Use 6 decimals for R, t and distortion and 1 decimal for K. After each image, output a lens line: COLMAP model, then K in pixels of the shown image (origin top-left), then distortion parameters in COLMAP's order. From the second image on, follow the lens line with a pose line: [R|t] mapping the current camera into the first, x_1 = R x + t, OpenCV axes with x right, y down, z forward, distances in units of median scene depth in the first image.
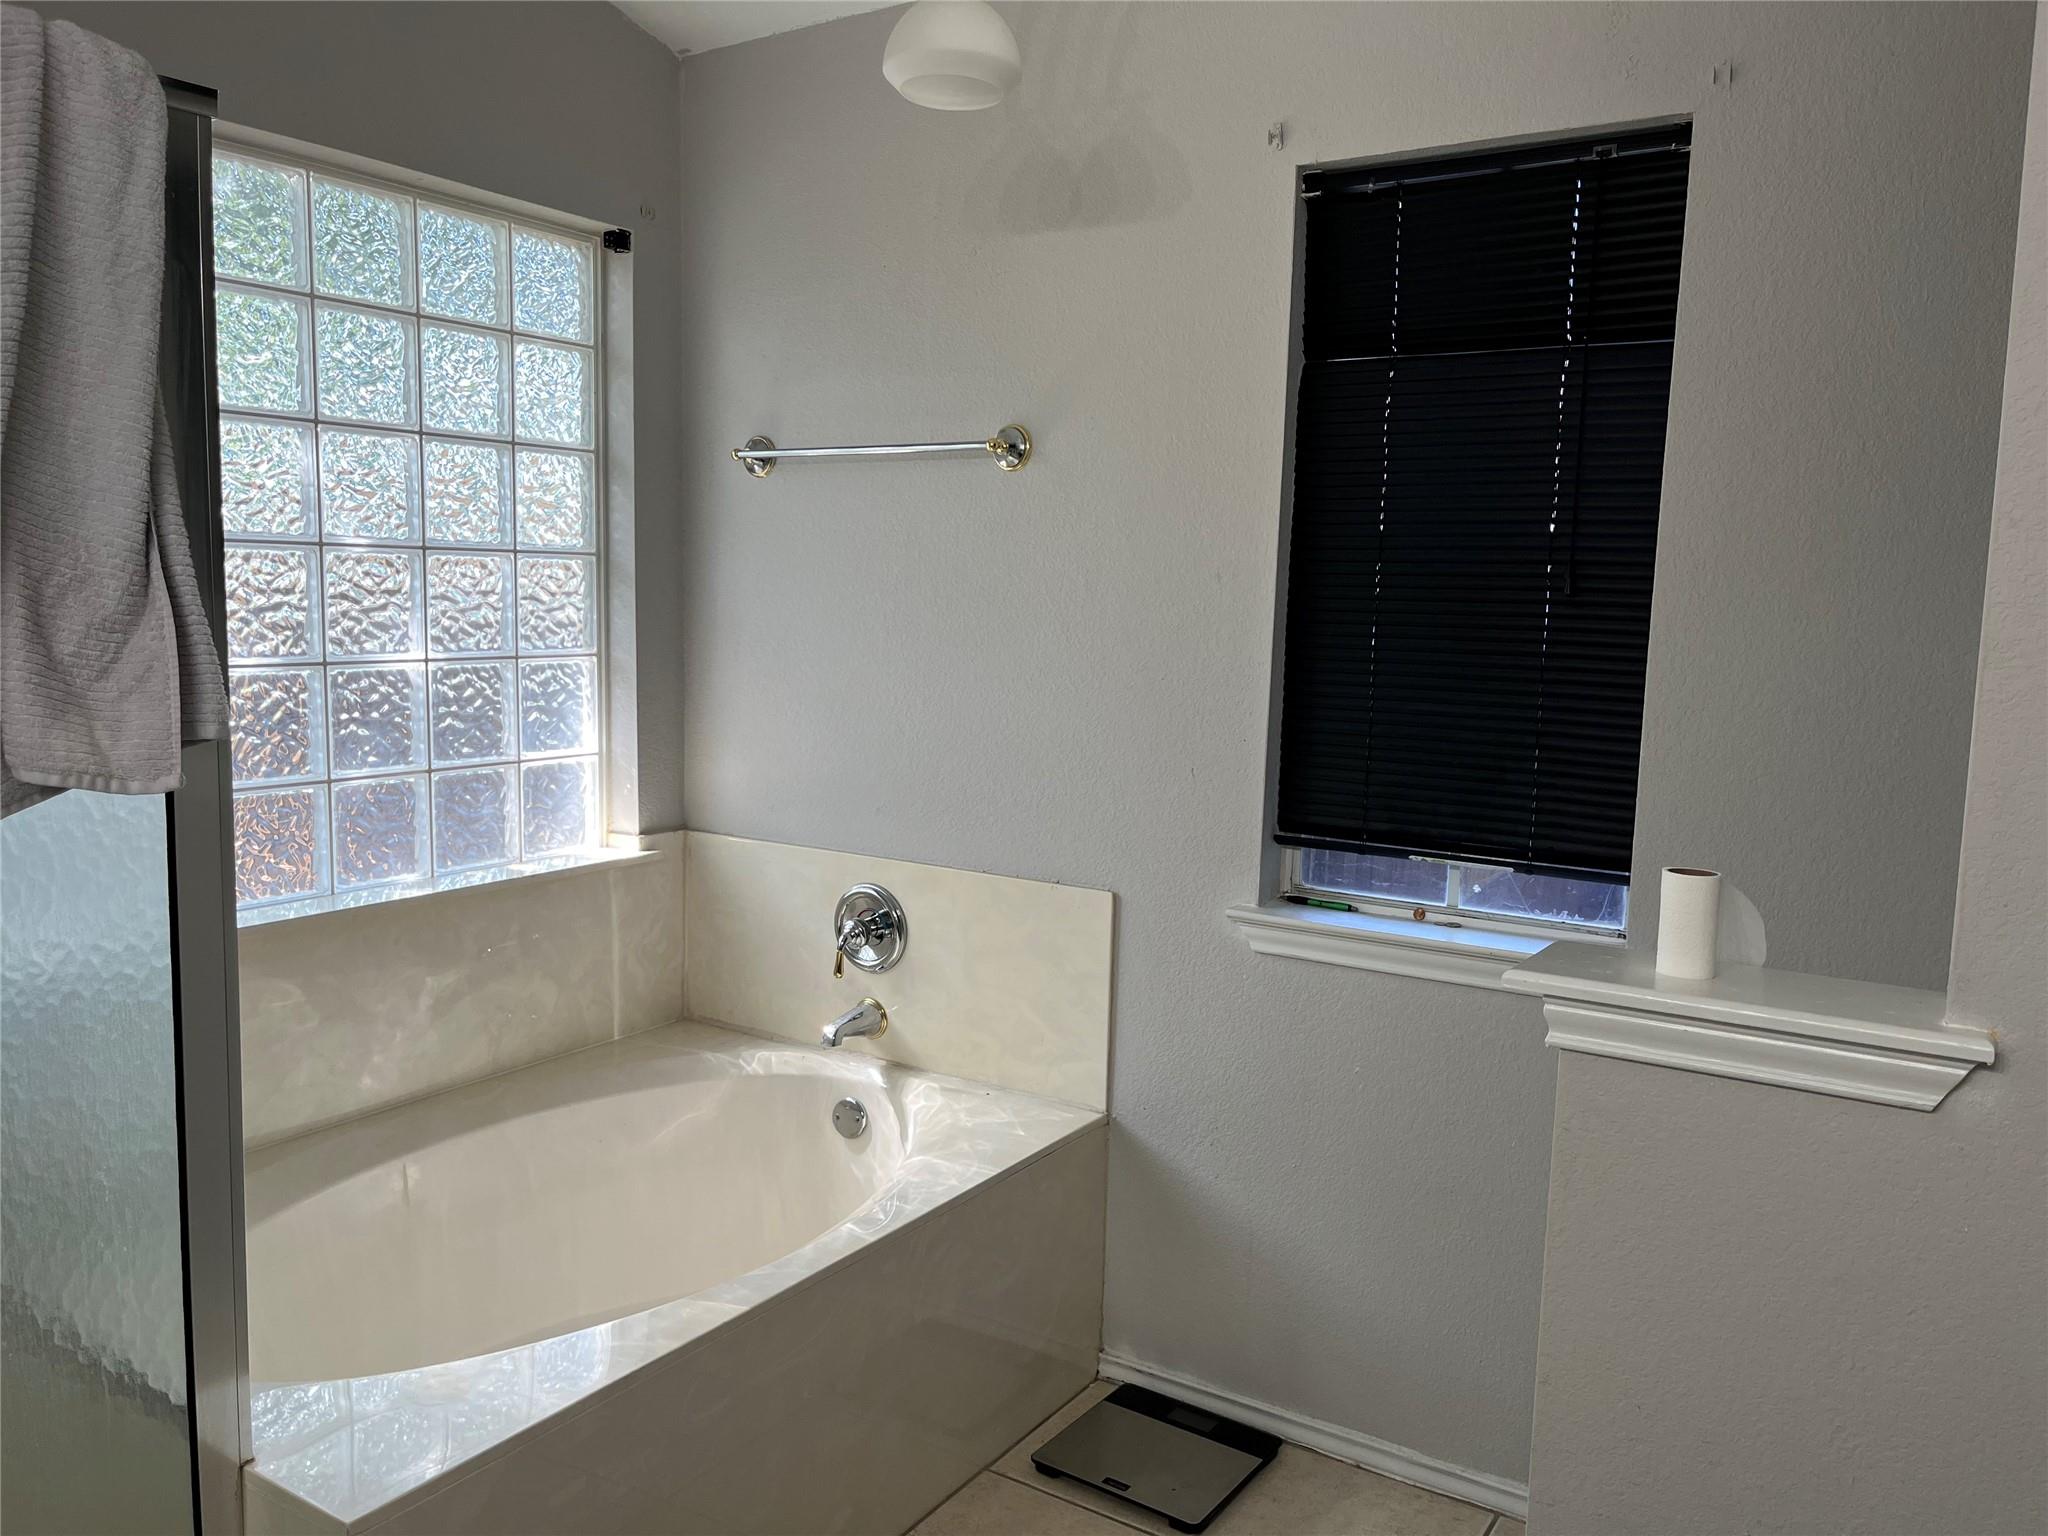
lens RADIAL K [[1537.3, 0, 1030.2], [0, 1537.3, 772.6], [0, 0, 1]] dist [0.047252, -0.086788]
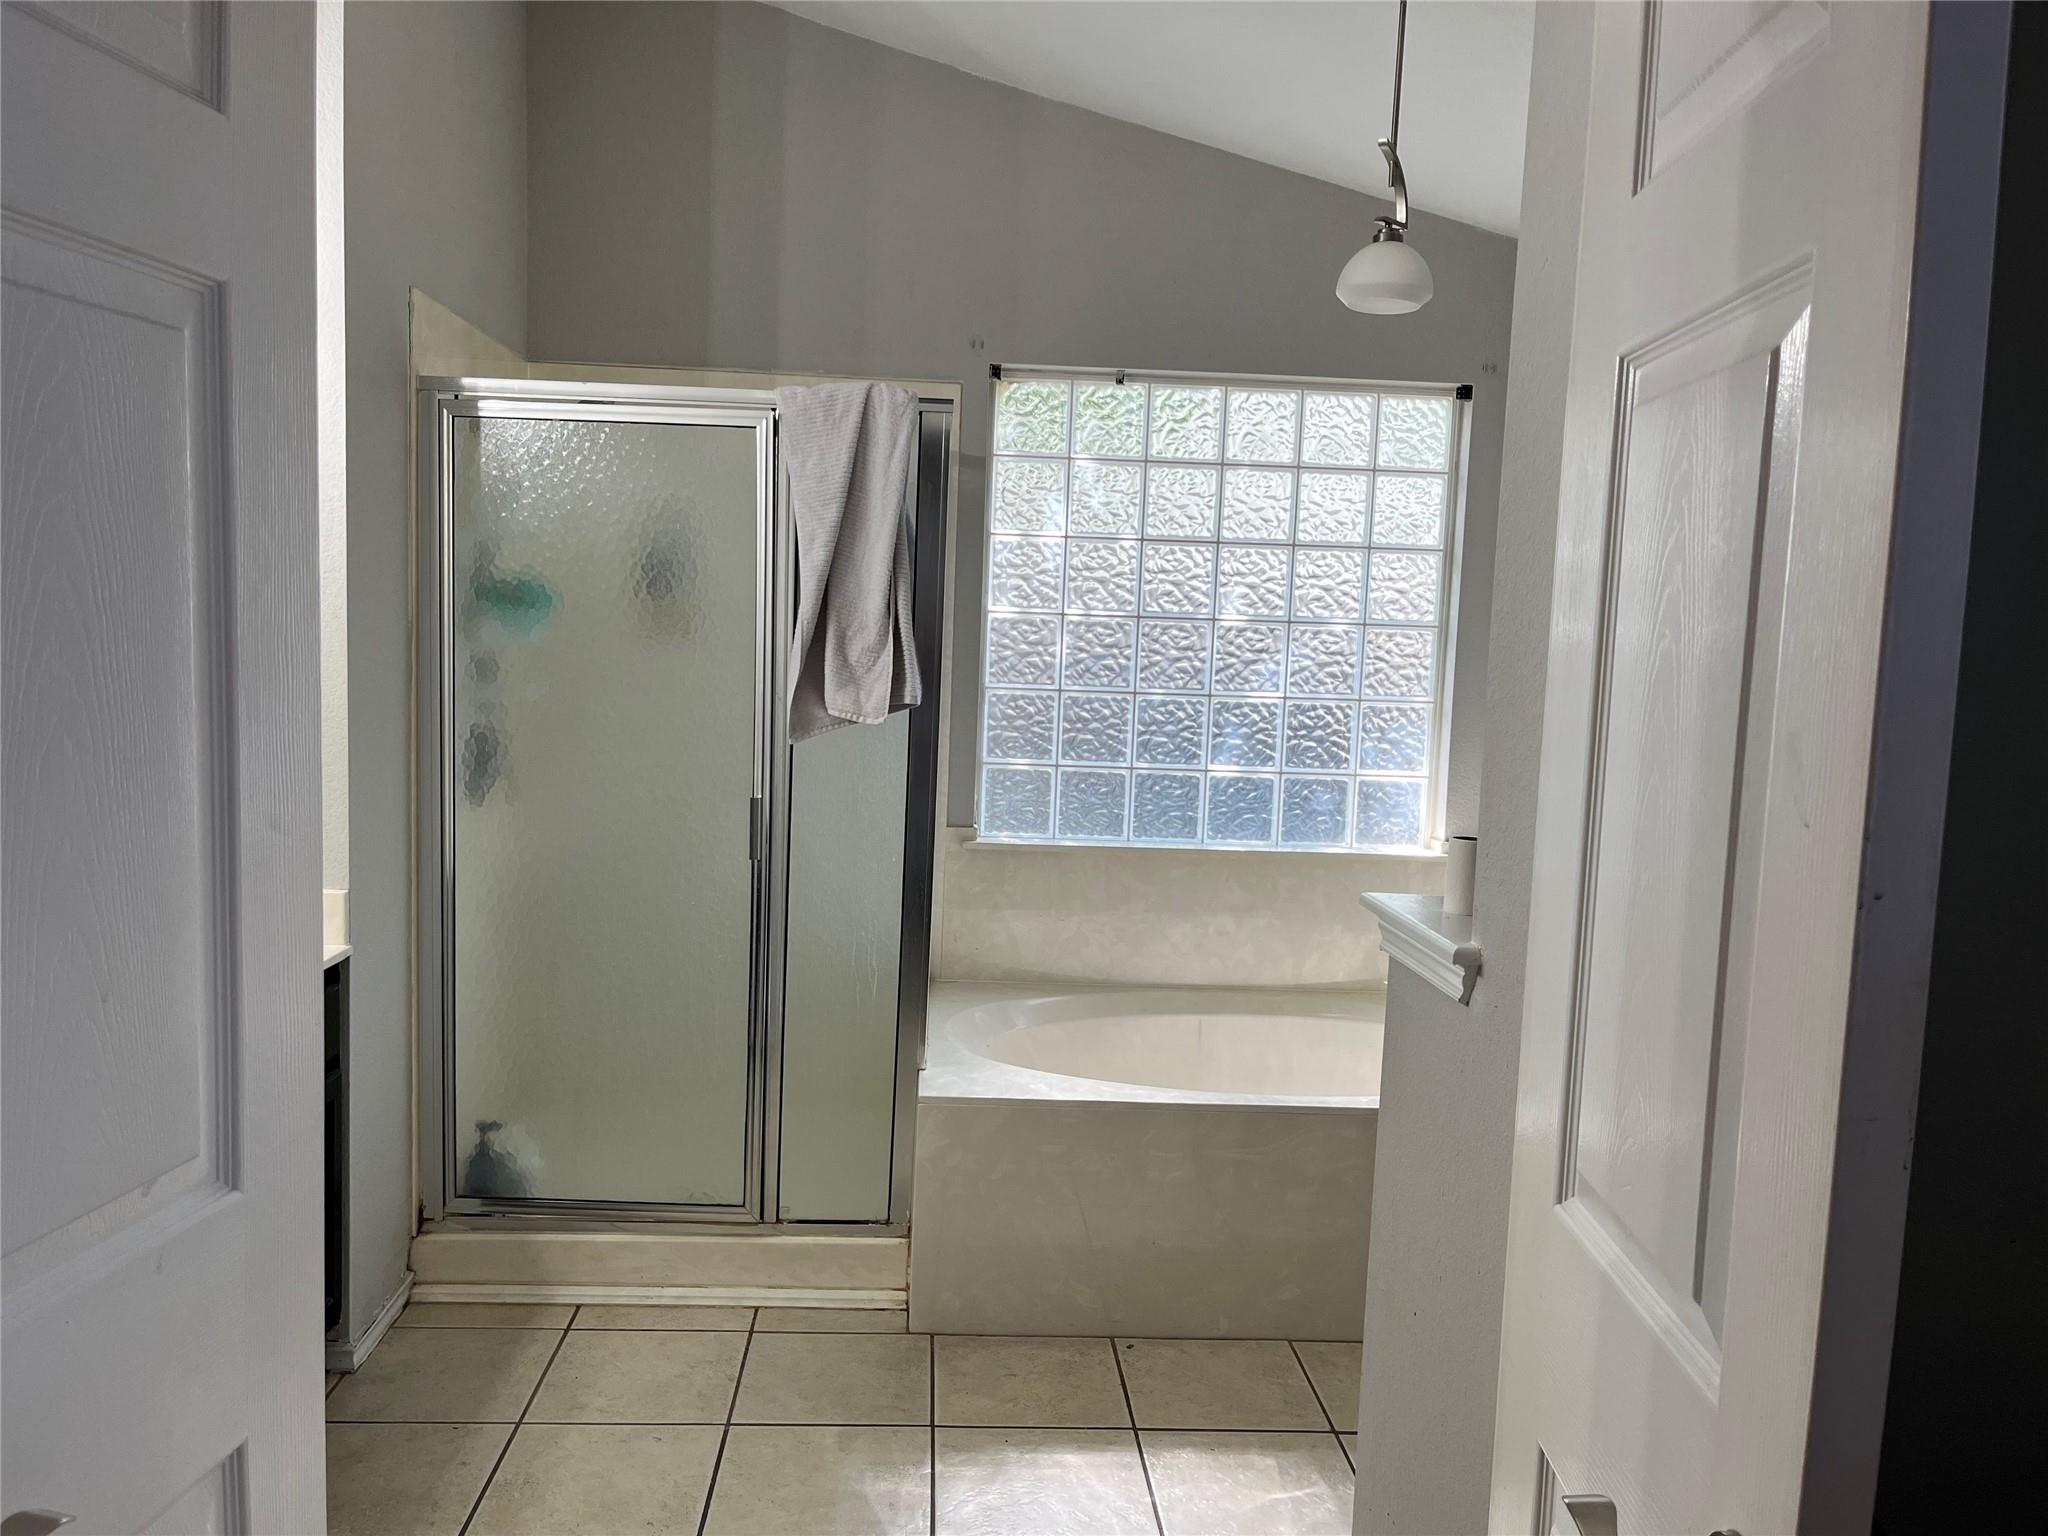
lens RADIAL K [[1537.3, 0, 1030.2], [0, 1537.3, 772.6], [0, 0, 1]] dist [0.047252, -0.086788]
pose [[0.597078, 0.072935, -0.798860, 0.615048], [-0.119283, 0.992859, 0.001494, 0.023809], [0.793265, 0.094398, 0.601514, -0.066687]]
